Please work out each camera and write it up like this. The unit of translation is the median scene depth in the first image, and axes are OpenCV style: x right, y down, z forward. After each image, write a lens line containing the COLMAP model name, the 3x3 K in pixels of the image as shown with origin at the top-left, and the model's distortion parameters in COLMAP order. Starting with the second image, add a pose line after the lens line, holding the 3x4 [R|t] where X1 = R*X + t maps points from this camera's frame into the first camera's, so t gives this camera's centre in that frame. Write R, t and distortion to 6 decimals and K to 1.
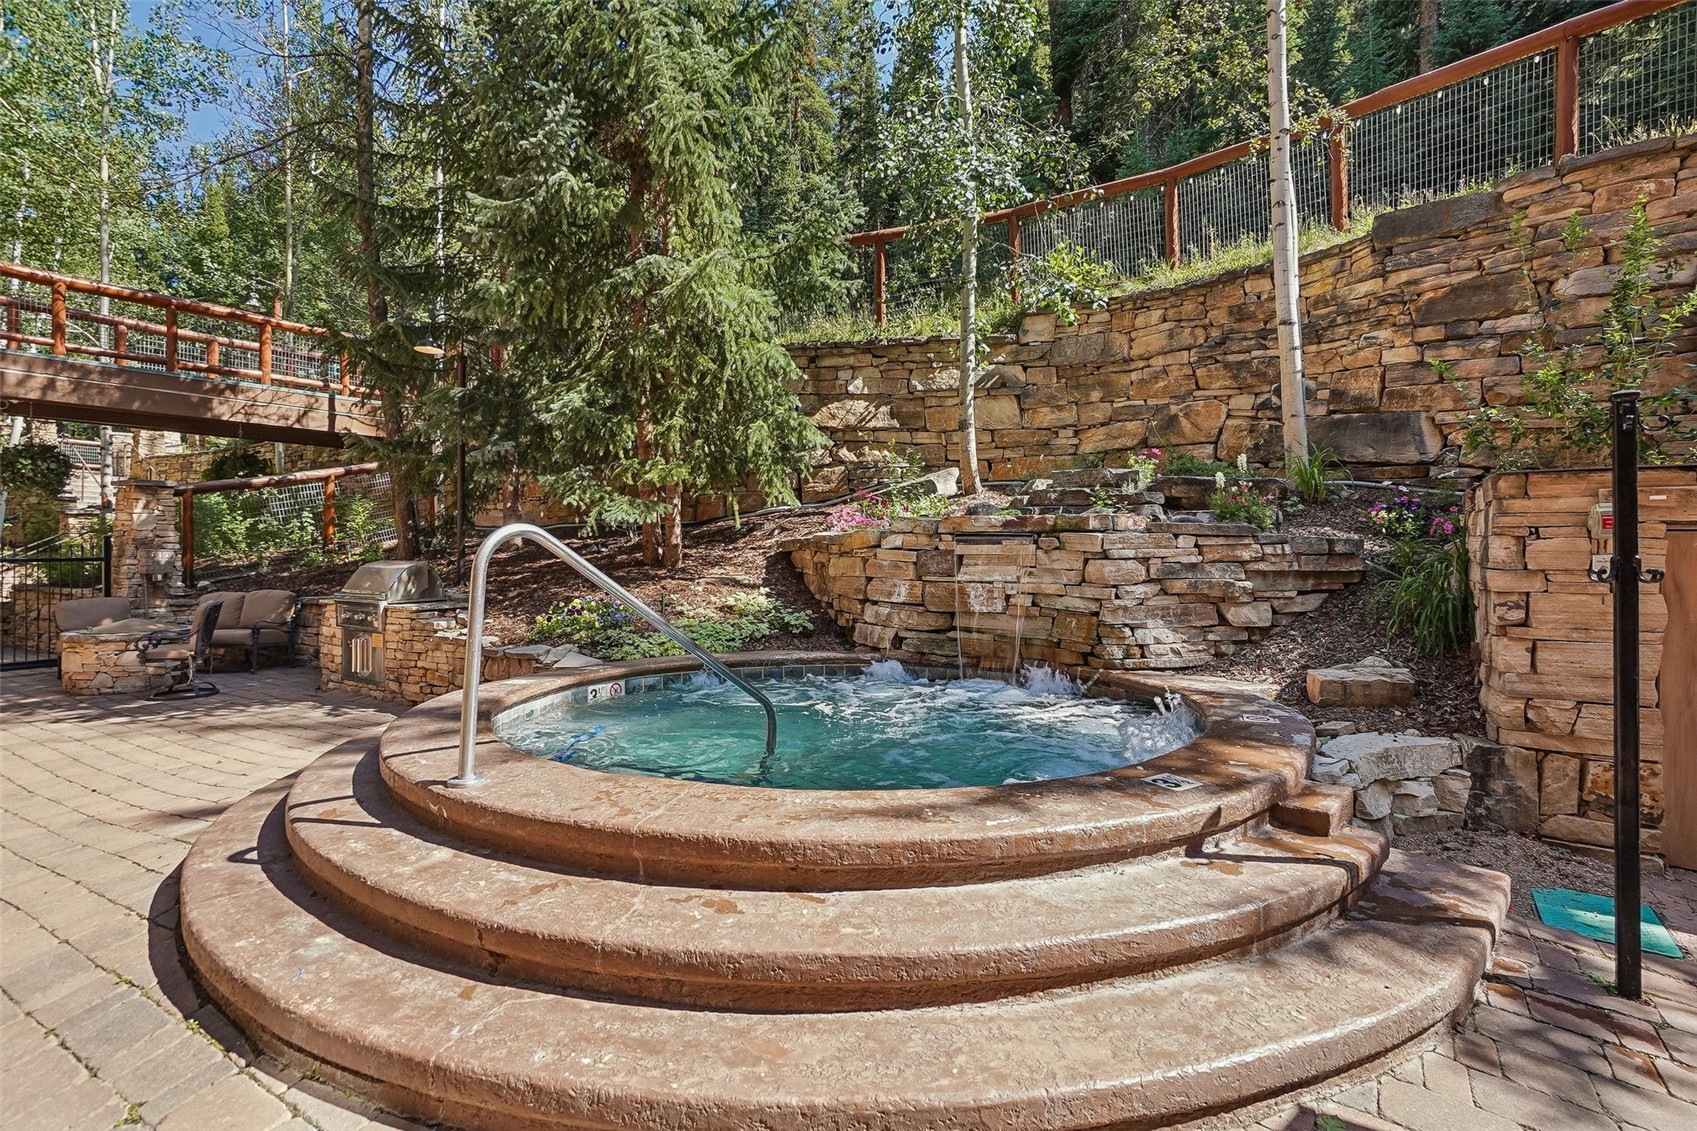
lens RADIAL K [[875.3, 0, 865.9], [0, 875.3, 550.6], [0, 0, 1]] dist [-0.050968, 0.022989]
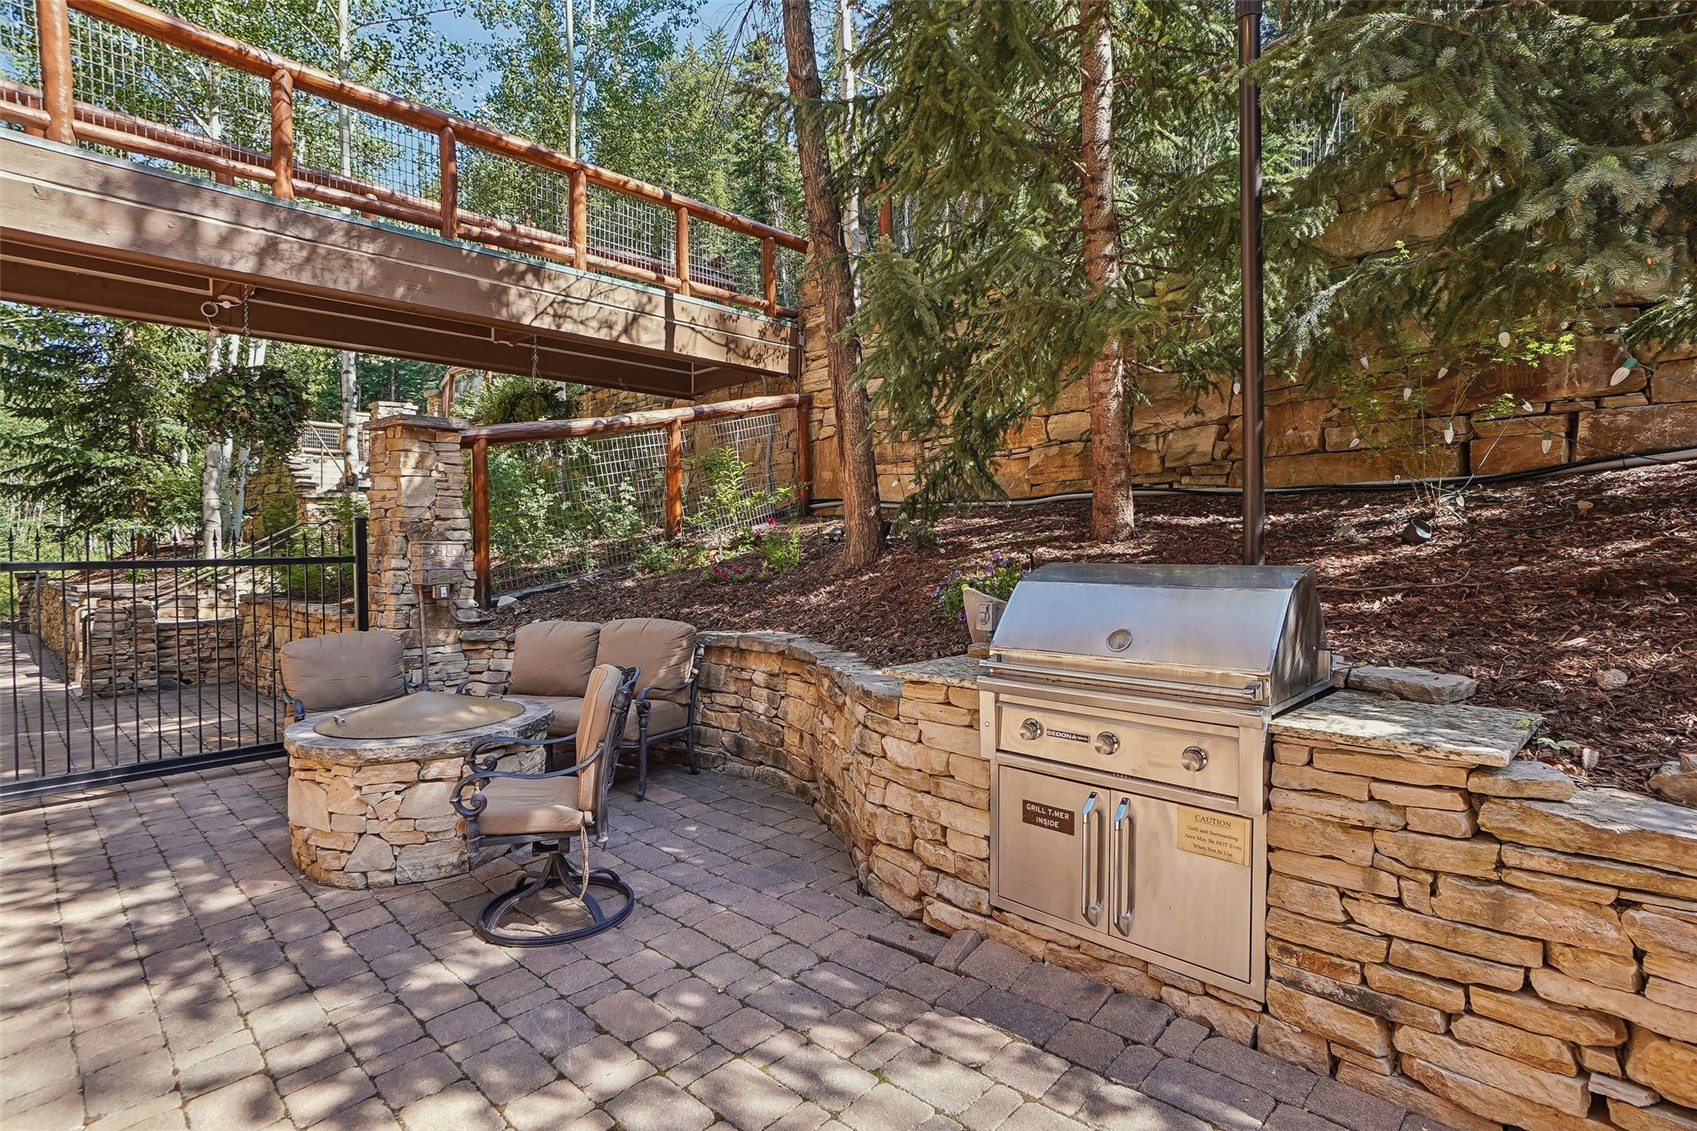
lens RADIAL K [[875.3, 0, 839.7], [0, 875.3, 568.1], [0, 0, 1]] dist [-0.050968, 0.022989]
pose [[0.979329, 0.000195, -0.202276, -0.427483], [0.004899, 0.999683, 0.024683, 0.003375], [0.202217, -0.025164, 0.979017, 0.464913]]
